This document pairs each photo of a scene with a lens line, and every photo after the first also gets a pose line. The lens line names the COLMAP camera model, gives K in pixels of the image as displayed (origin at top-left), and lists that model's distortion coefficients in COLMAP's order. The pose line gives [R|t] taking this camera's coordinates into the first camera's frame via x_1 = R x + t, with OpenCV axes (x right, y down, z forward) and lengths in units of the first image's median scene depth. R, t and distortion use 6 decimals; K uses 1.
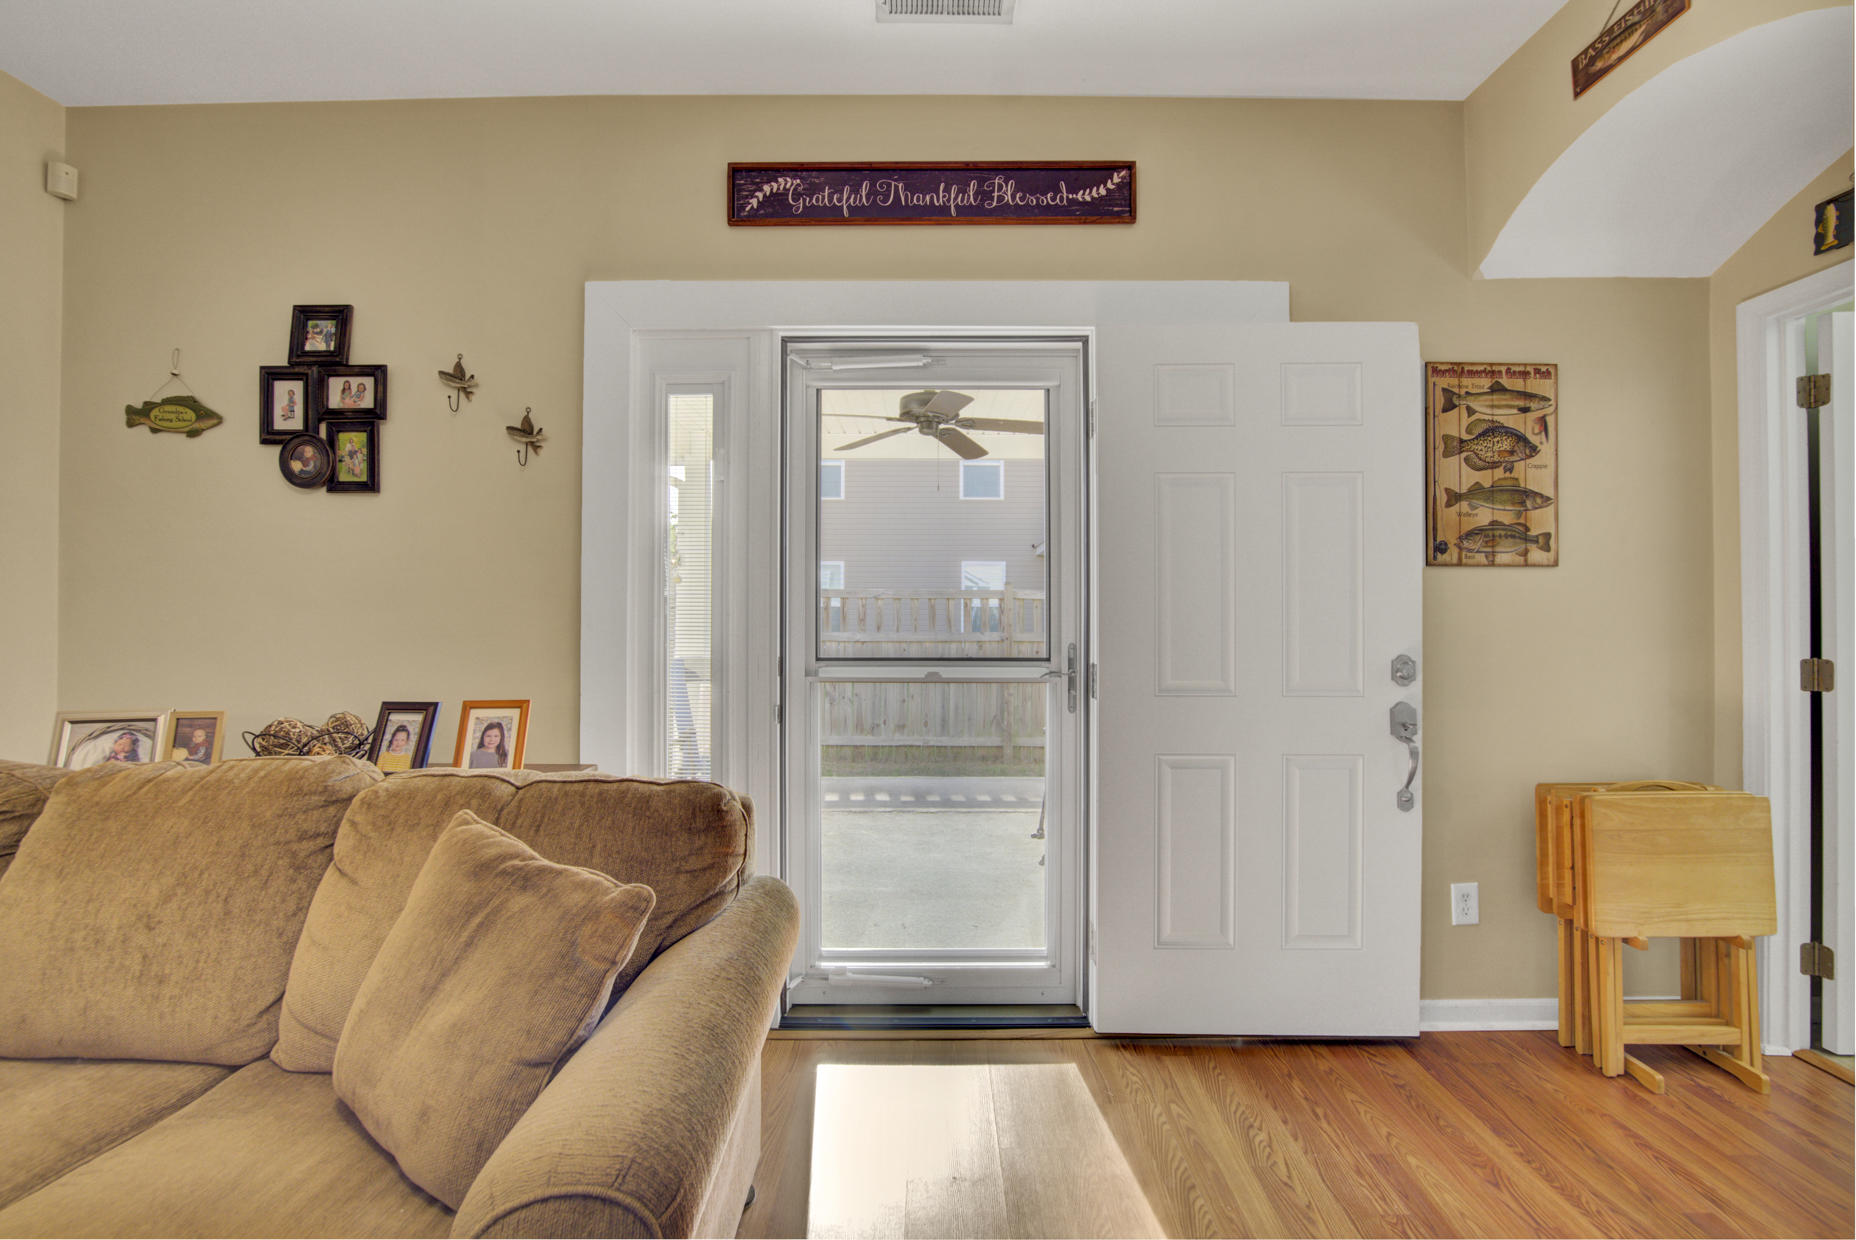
lens RADIAL K [[836.1, 0, 929.5], [0, 836.1, 613.7], [0, 0, 1]] dist [-0.029336, -0.000152]
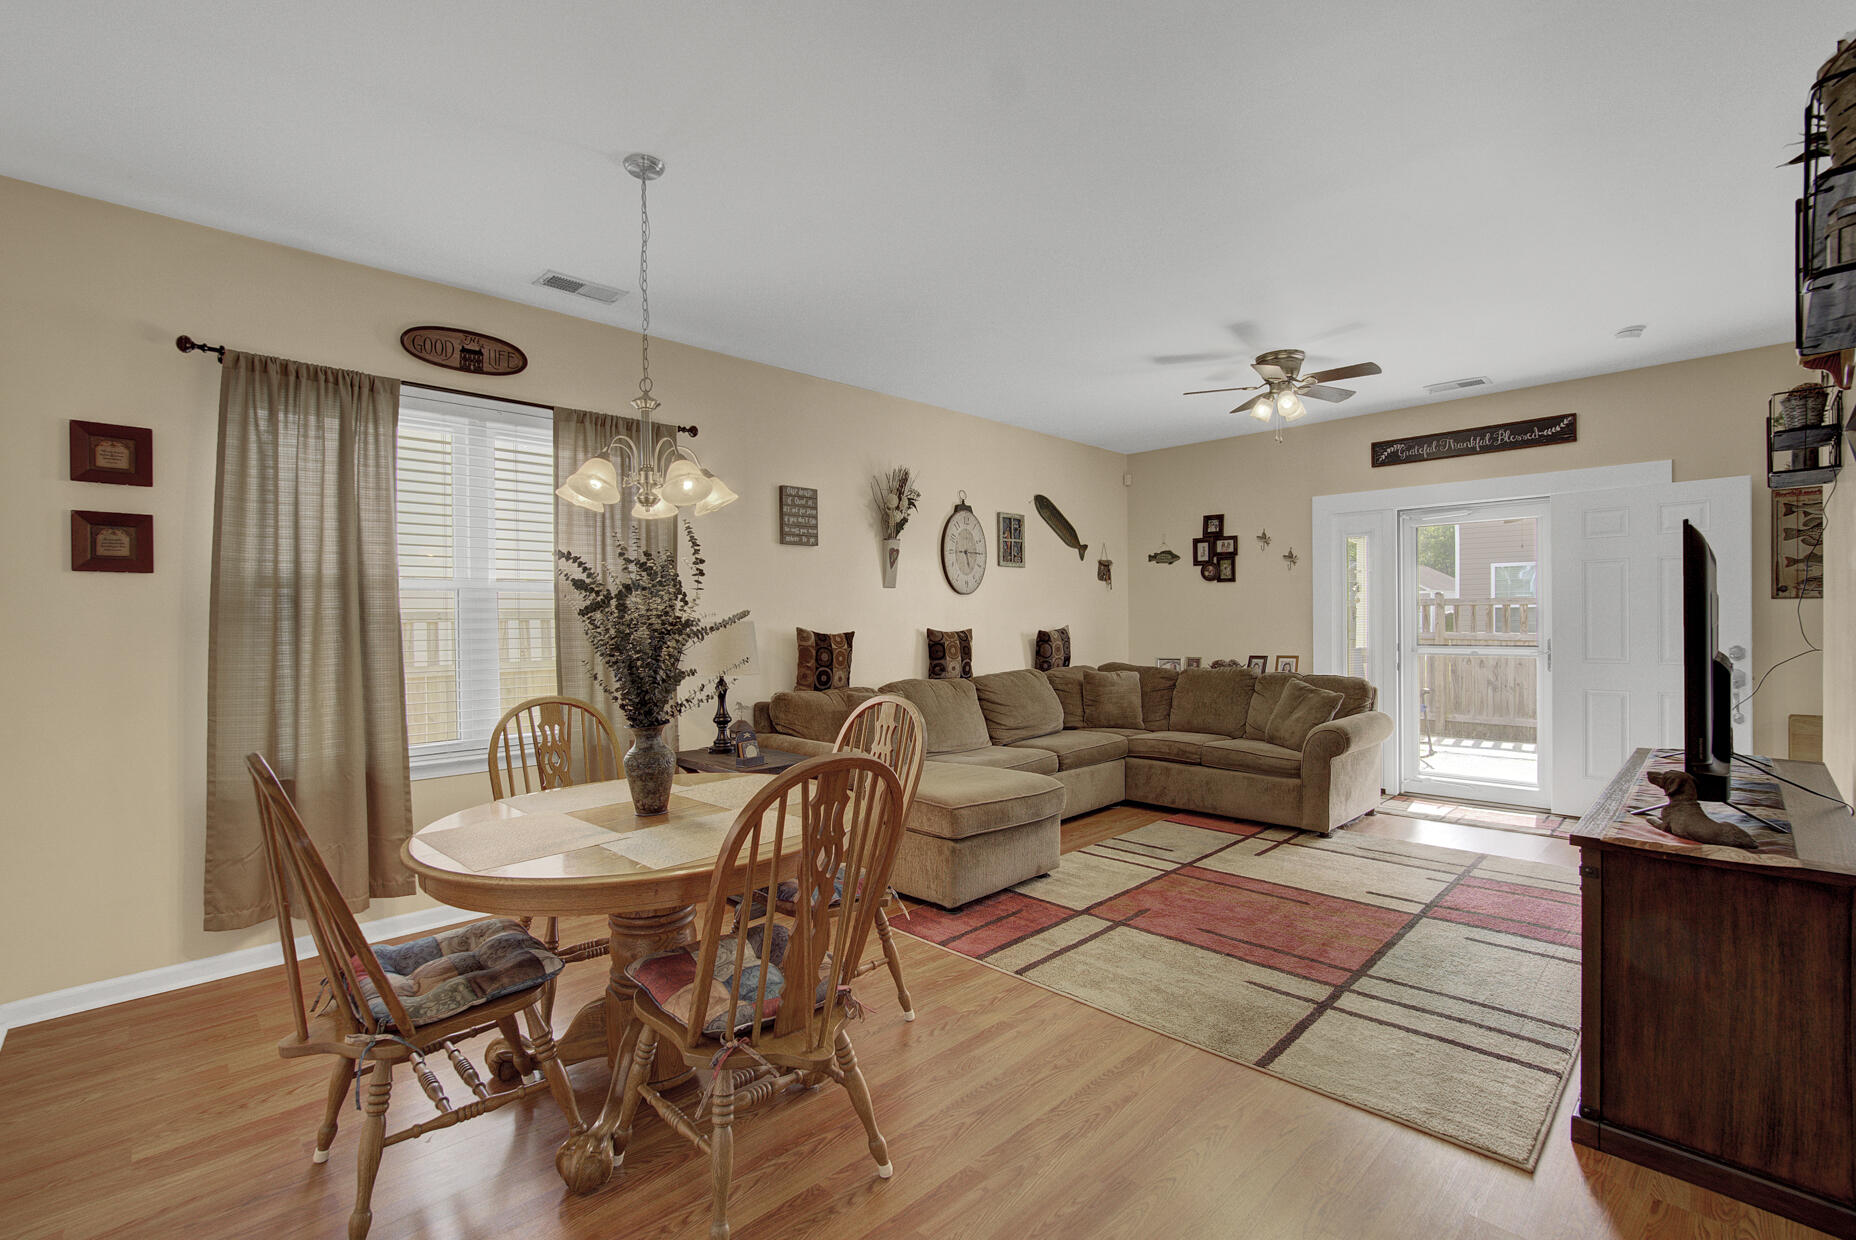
lens RADIAL K [[832.8, 0, 938.3], [0, 832.8, 621.3], [0, 0, 1]] dist [-0.001021, -0.000459]
pose [[0.714648, -0.007003, -0.699449, 0.566944], [0.020957, 0.999715, 0.011403, -0.067616], [0.699170, -0.022807, 0.714591, -1.685619]]
